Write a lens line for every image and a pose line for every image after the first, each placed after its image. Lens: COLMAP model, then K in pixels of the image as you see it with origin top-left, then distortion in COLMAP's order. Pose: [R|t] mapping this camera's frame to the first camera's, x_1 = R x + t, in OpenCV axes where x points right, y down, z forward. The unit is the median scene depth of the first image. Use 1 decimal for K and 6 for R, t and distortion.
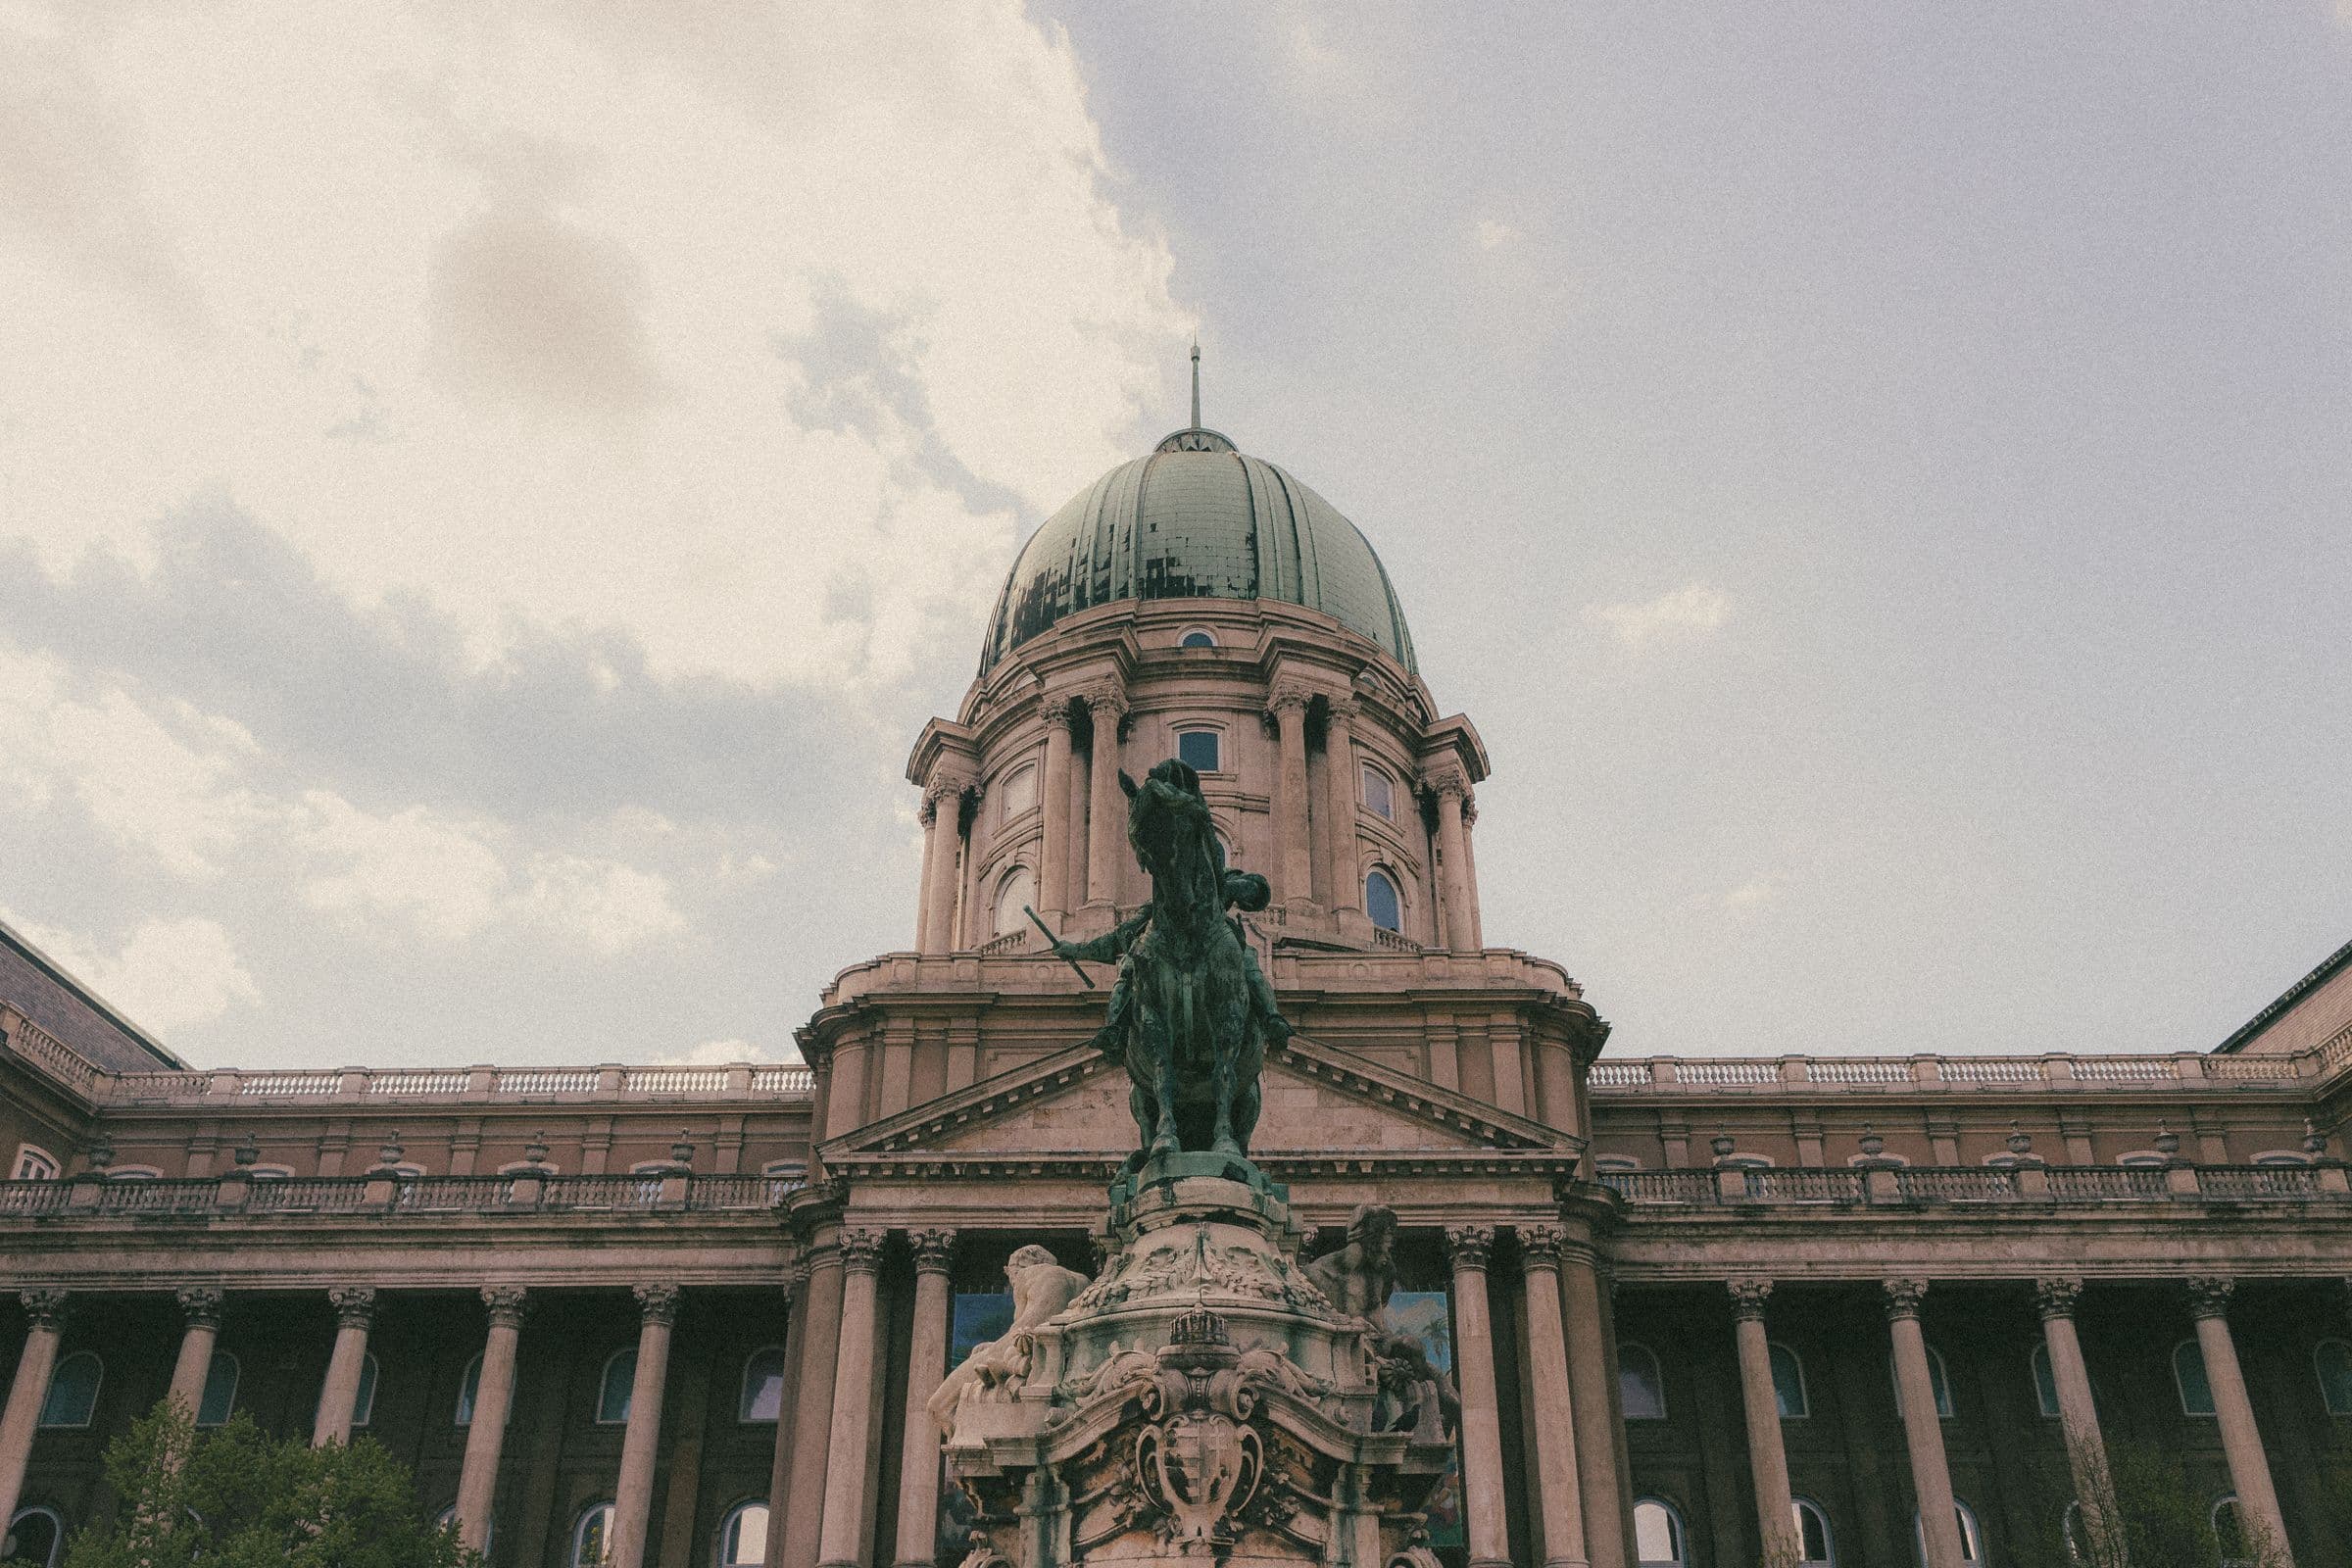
lens RADIAL K [[1632.6, 0, 1176.5], [0, 1632.6, 1102.2], [0, 0, 1]] dist [-0.008194, -0.001264]
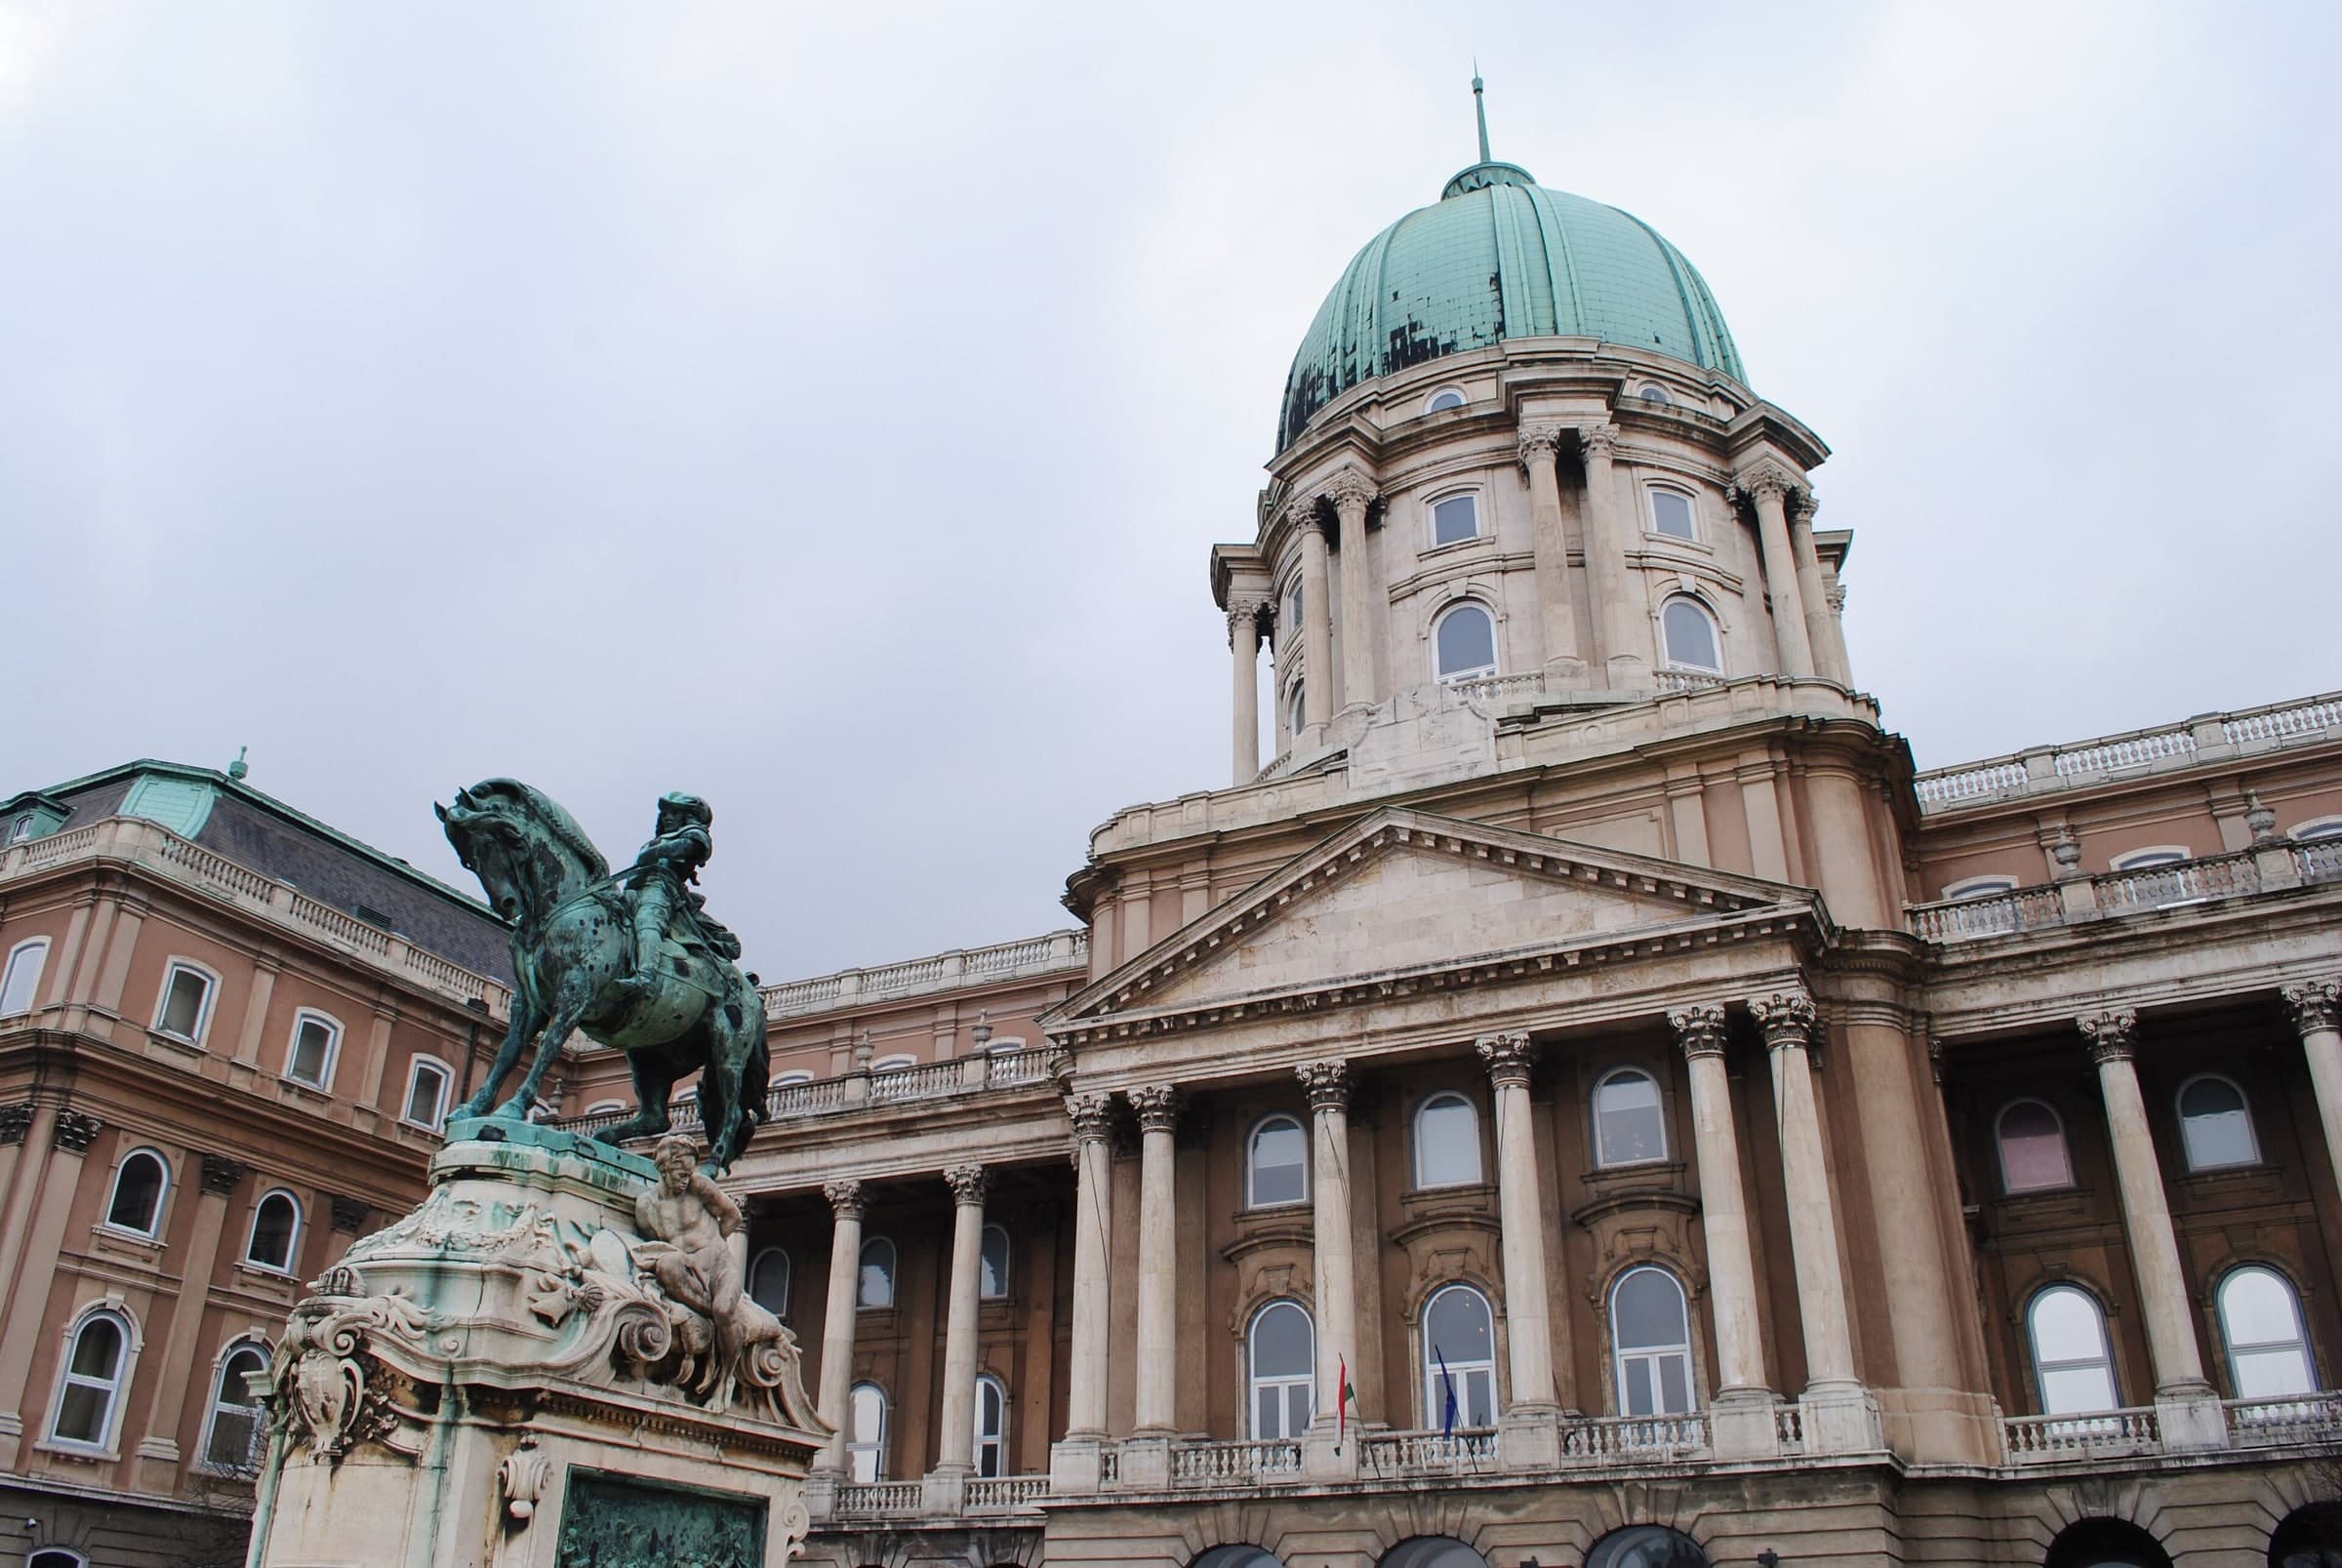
lens RADIAL K [[1796.9, 0, 1171.0], [0, 1796.9, 784.0], [0, 0, 1]] dist [-0.088036, 0.005094]
pose [[0.905875, -0.187339, -0.379862, 0.277665], [0.165342, 0.982116, -0.090058, -0.002576], [0.389940, 0.018774, 0.920649, 0.000636]]
